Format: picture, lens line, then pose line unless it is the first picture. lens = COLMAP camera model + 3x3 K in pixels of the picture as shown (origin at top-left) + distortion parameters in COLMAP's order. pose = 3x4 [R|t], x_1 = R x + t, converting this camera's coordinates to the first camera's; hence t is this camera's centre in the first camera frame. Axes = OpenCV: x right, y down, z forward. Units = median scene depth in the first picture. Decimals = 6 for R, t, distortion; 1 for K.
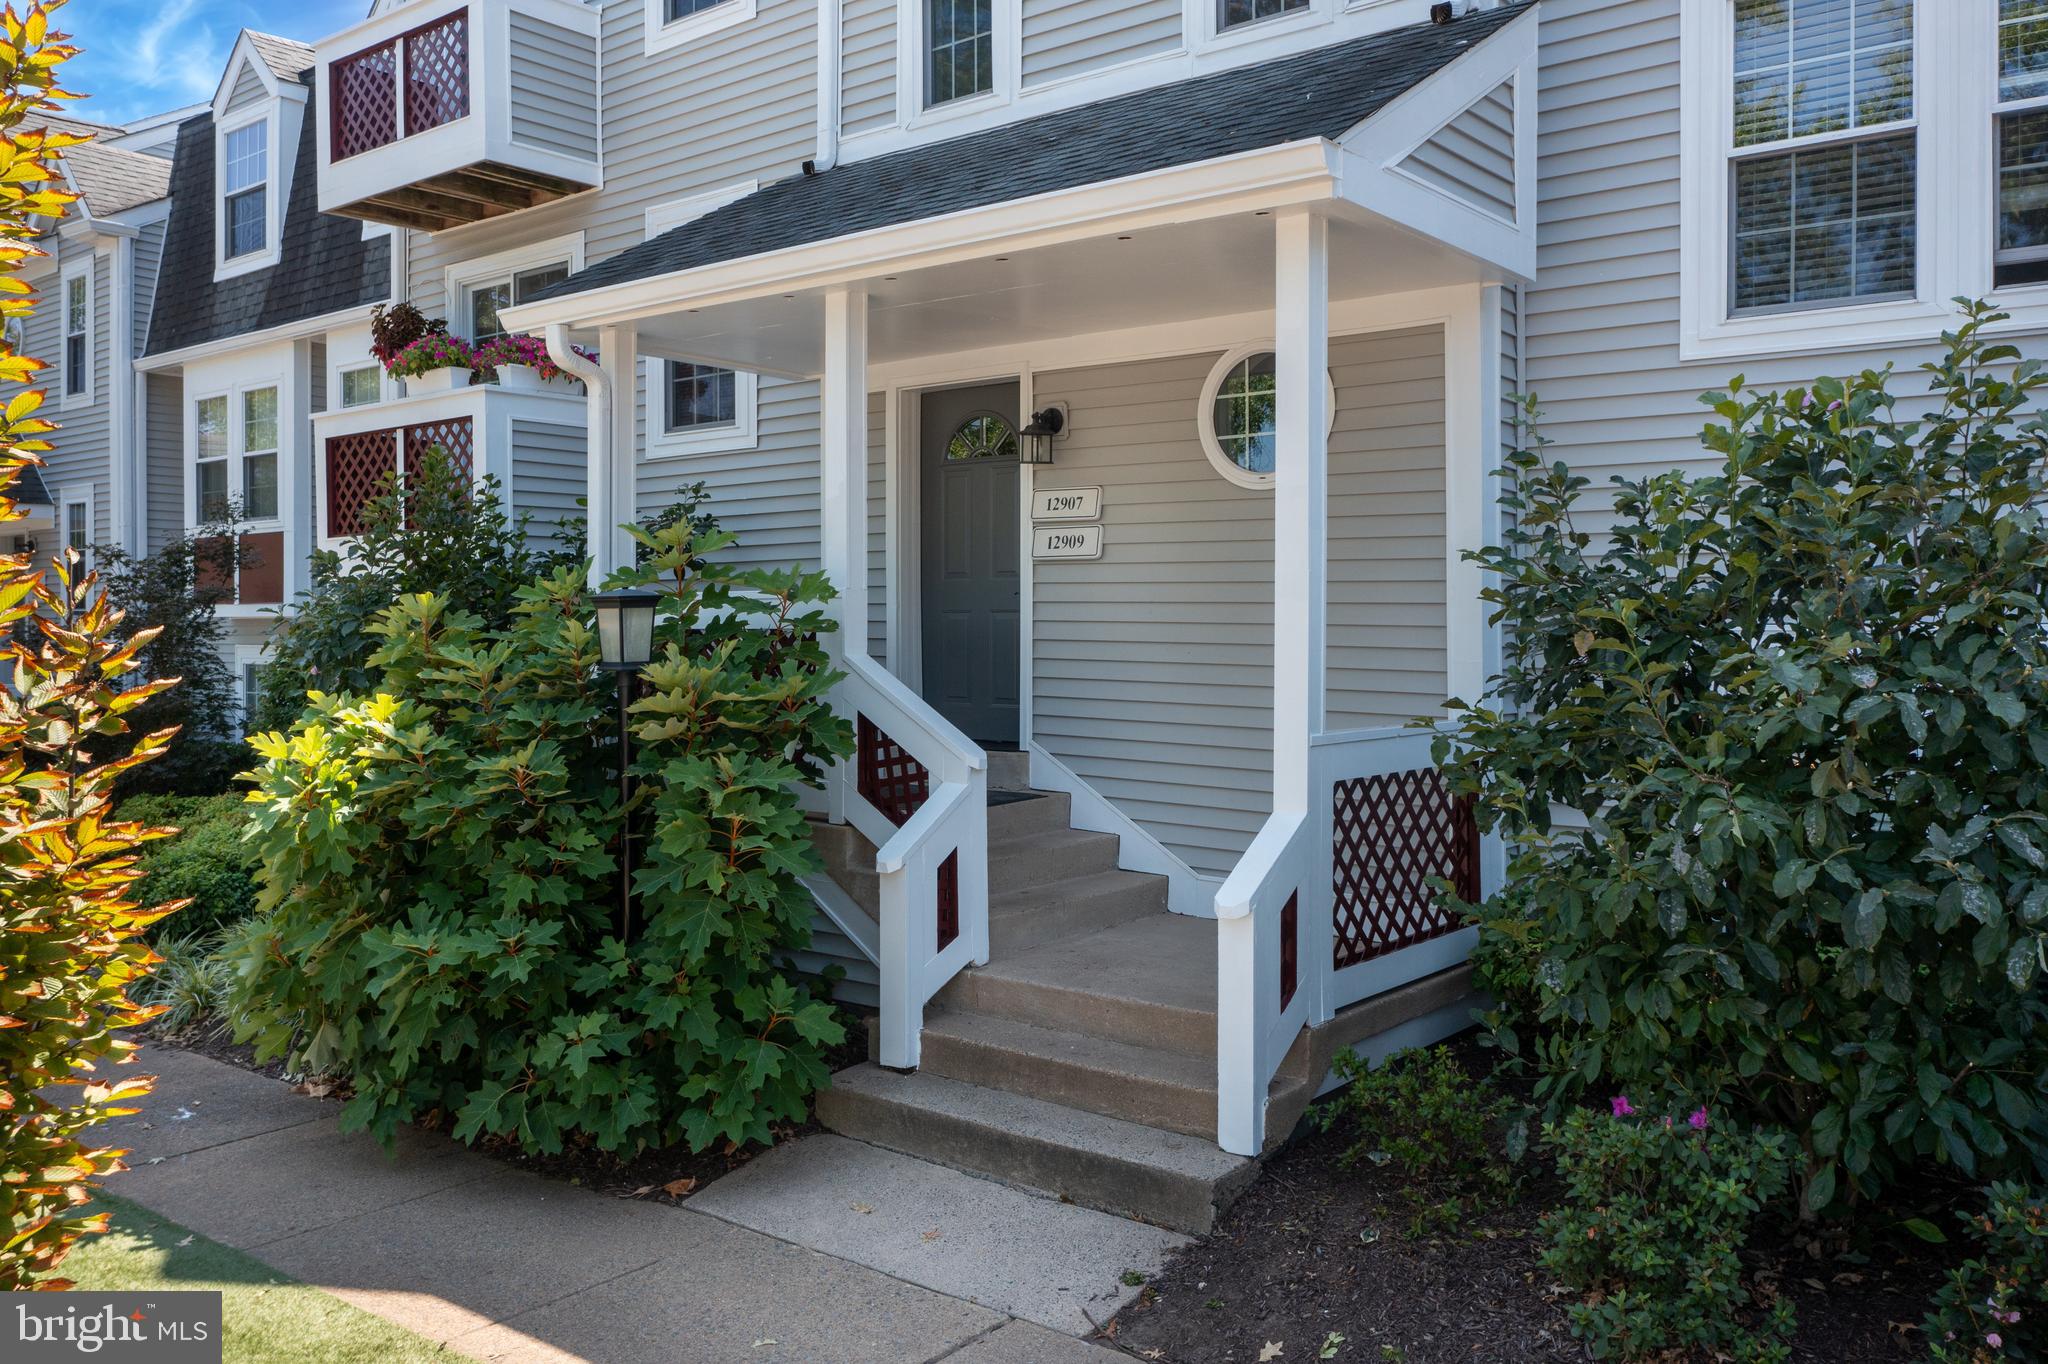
lens RADIAL K [[1643.4, 0, 1027.1], [0, 1643.4, 660.4], [0, 0, 1]] dist [-0.015524, 0.021334]
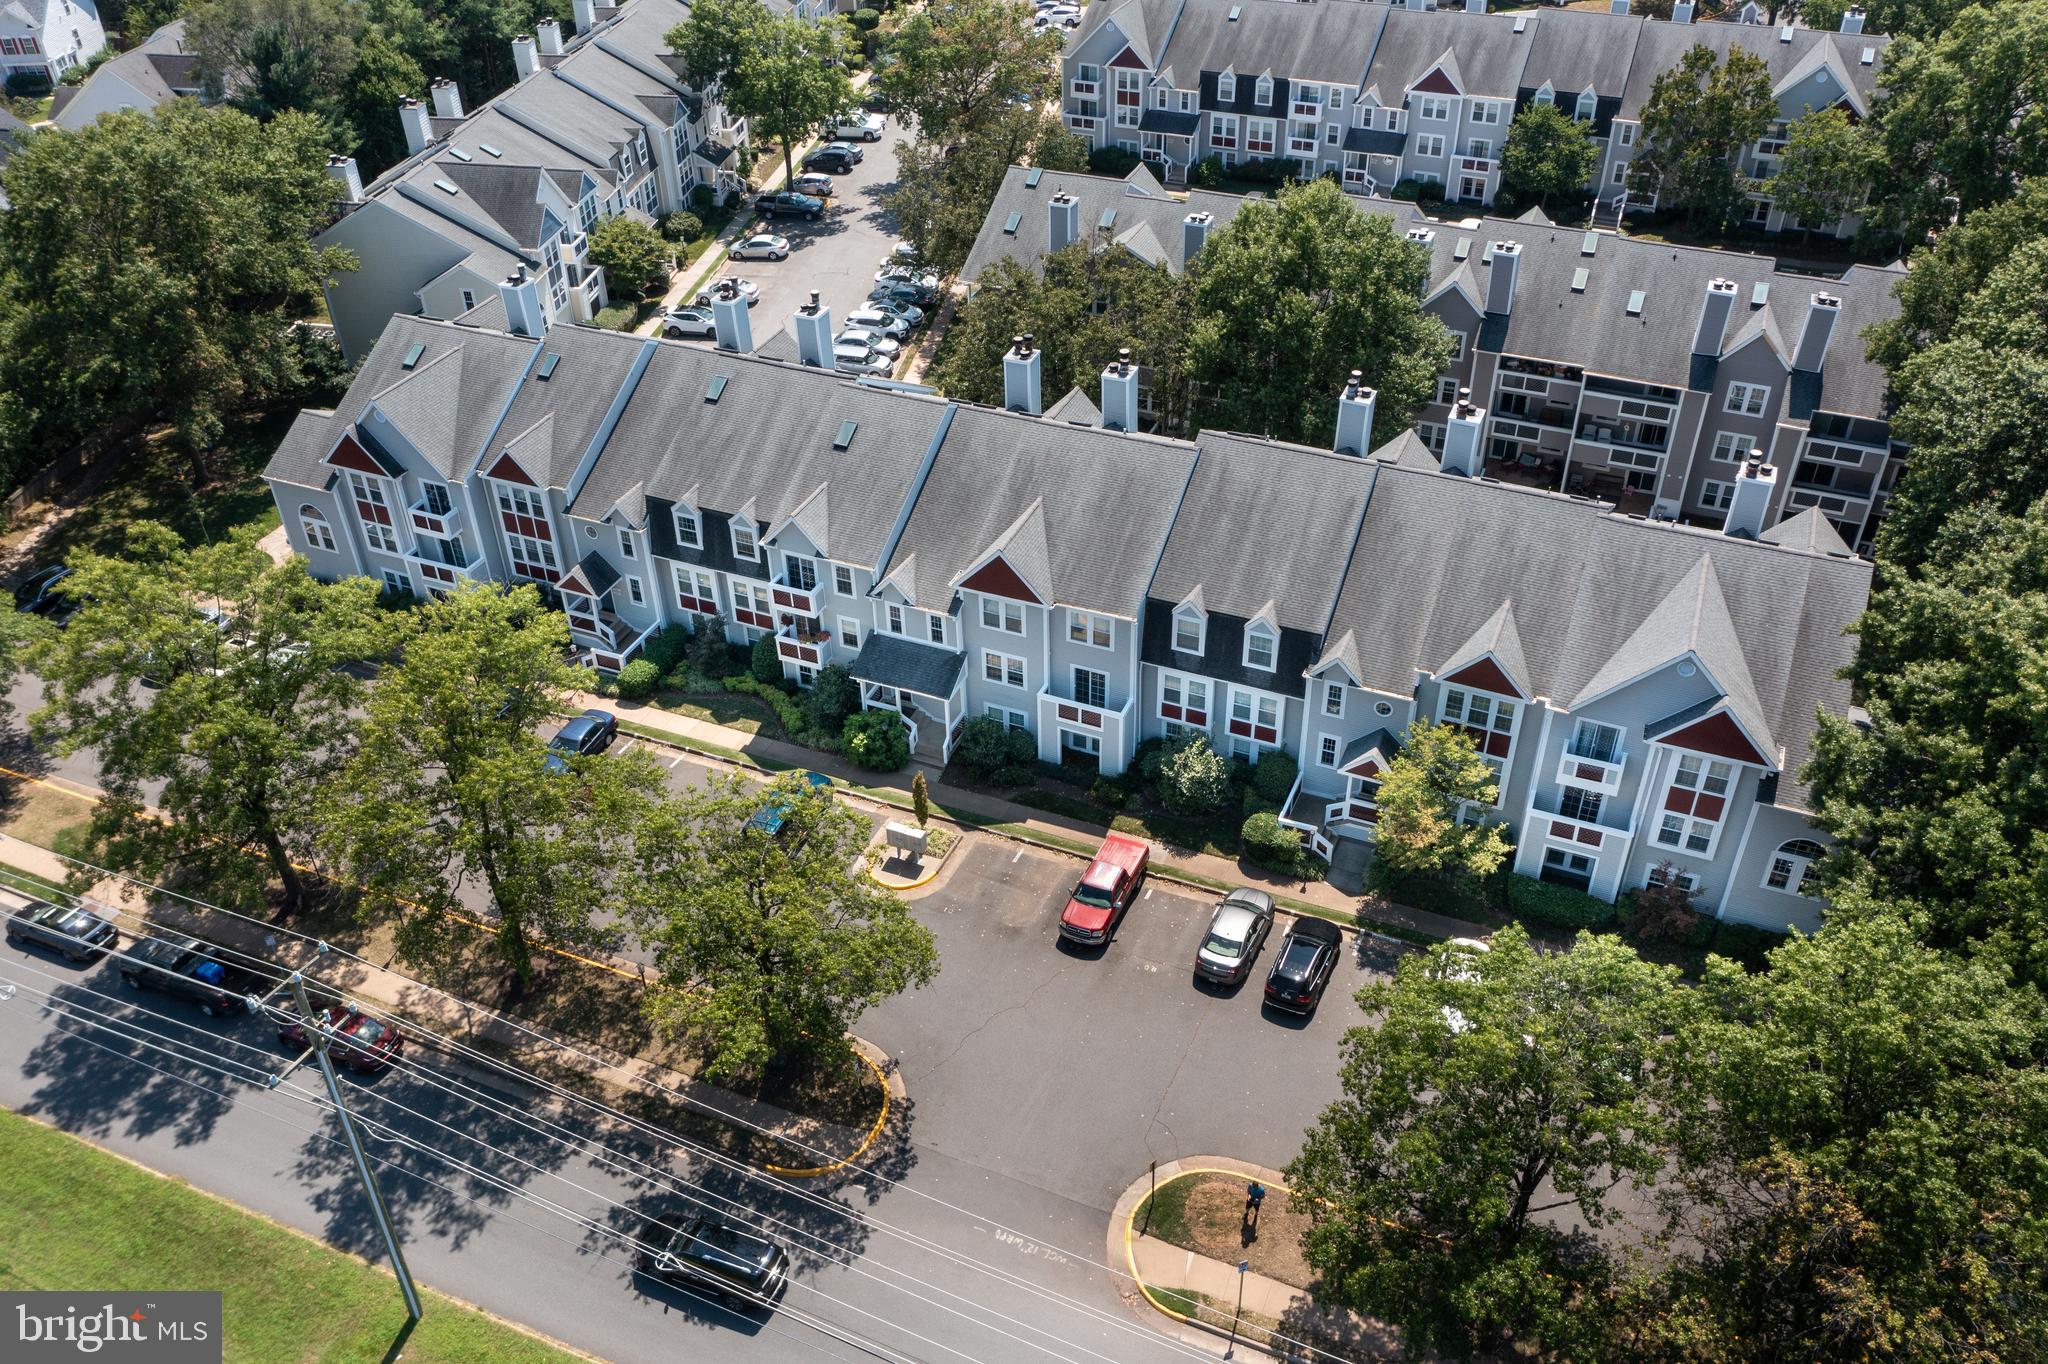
lens RADIAL K [[1643.4, 0, 1024.8], [0, 1643.4, 683.6], [0, 0, 1]] dist [-0.015524, 0.021334]
pose [[0.964515, -0.174152, 0.198448, -1.325030], [0.023449, 0.805150, 0.592607, -6.021909], [-0.262984, -0.566925, 0.780663, -6.803707]]
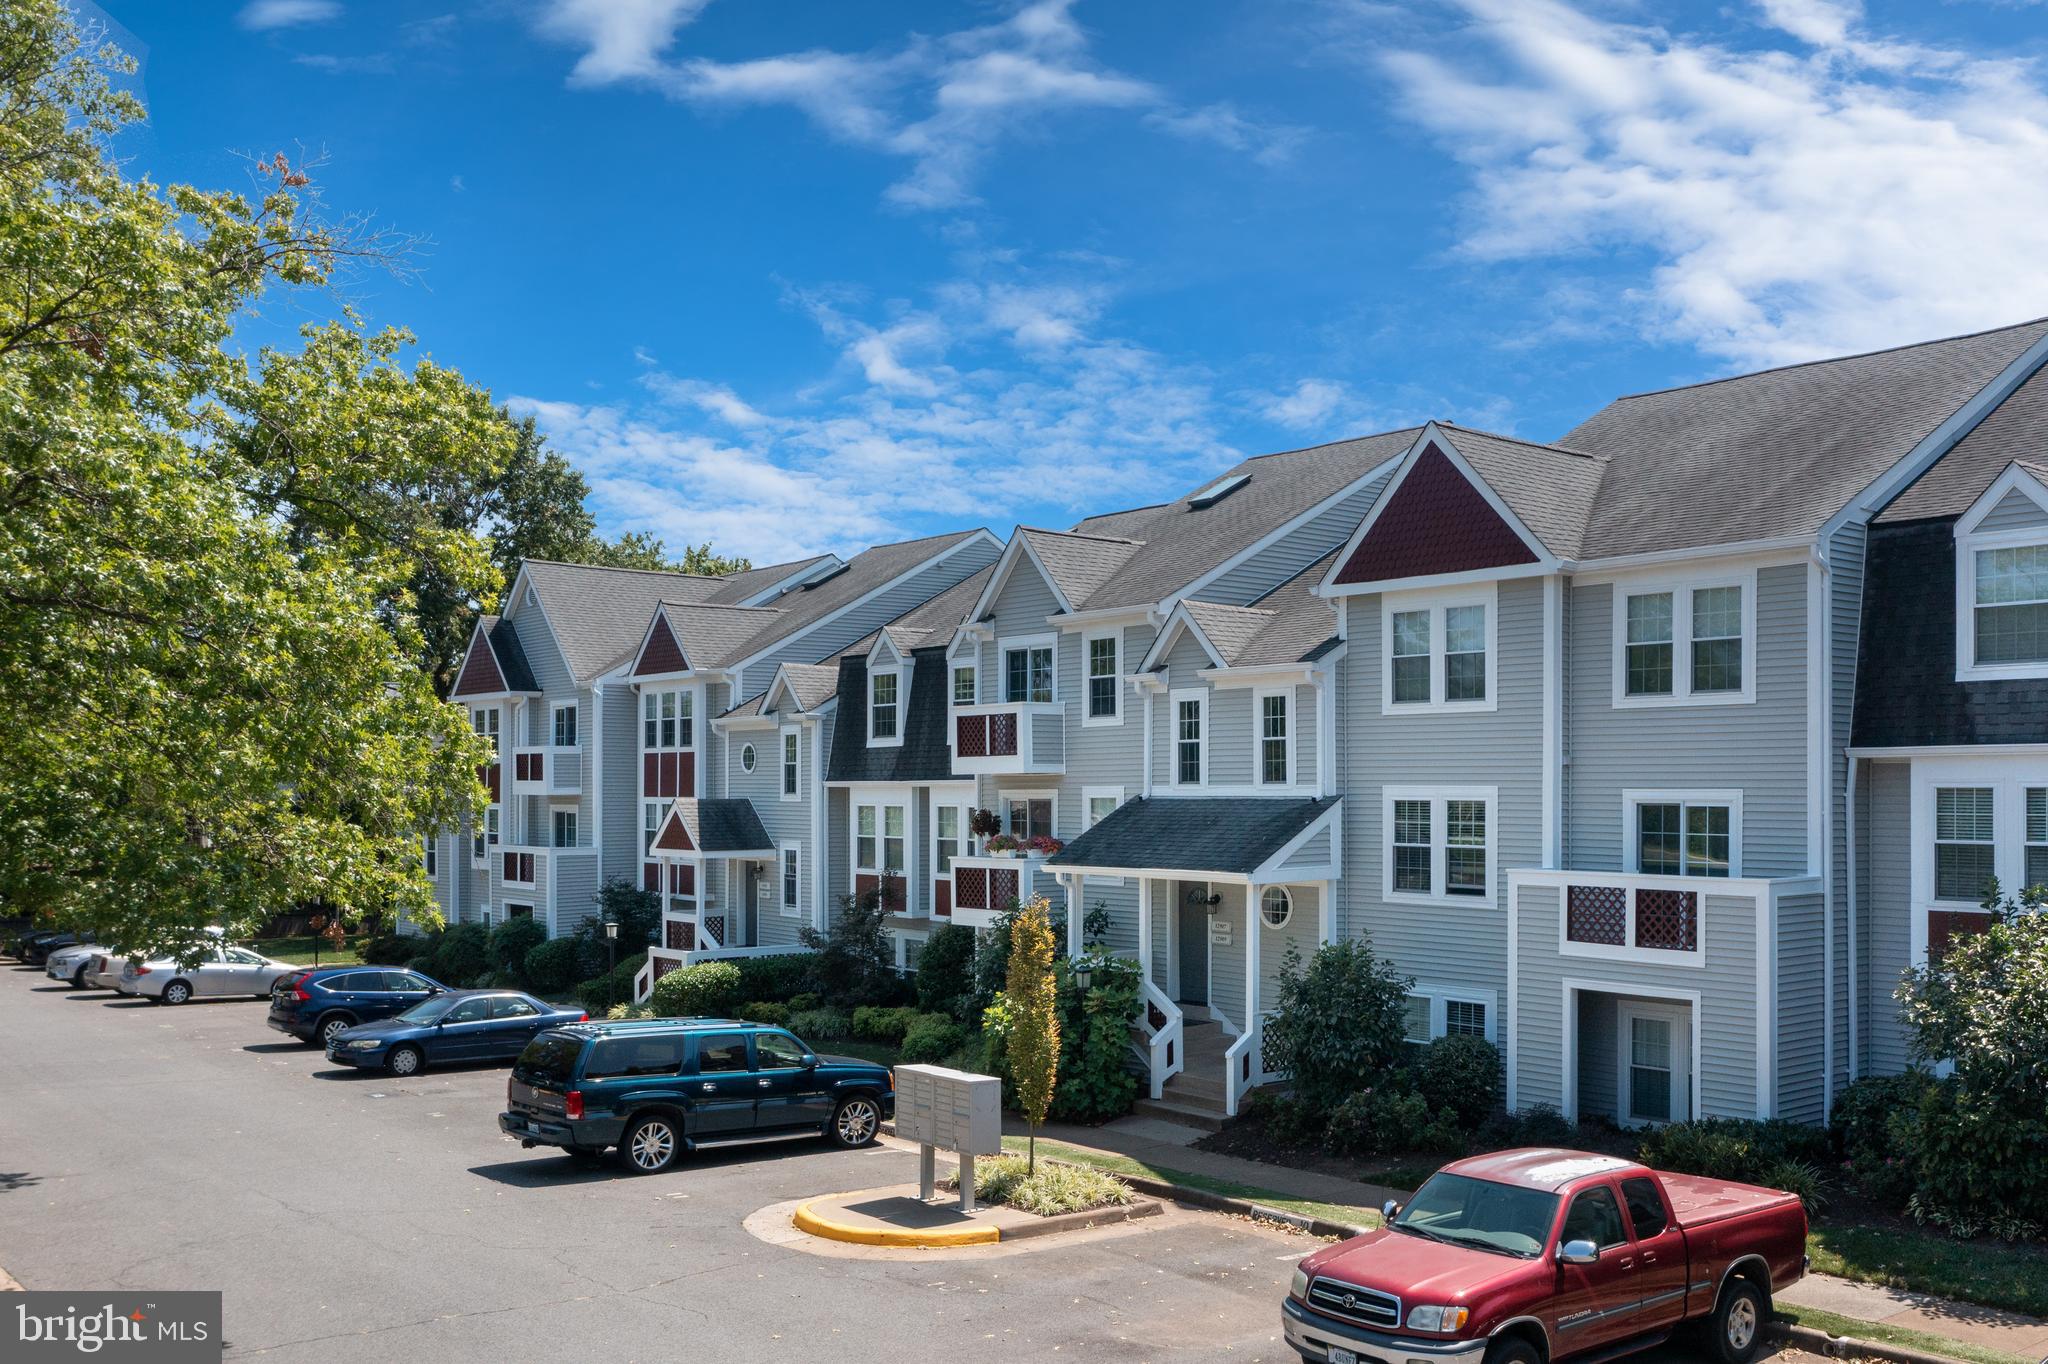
lens RADIAL K [[1812.2, 0, 1148.4], [0, 1812.2, 821.5], [0, 0, 1]] dist [-0.005573, 0.002794]
pose [[0.985126, 0.002191, -0.171822, 0.564266], [-0.002279, 0.999997, -0.000317, -0.347836], [0.171821, 0.000704, 0.985128, -2.811142]]
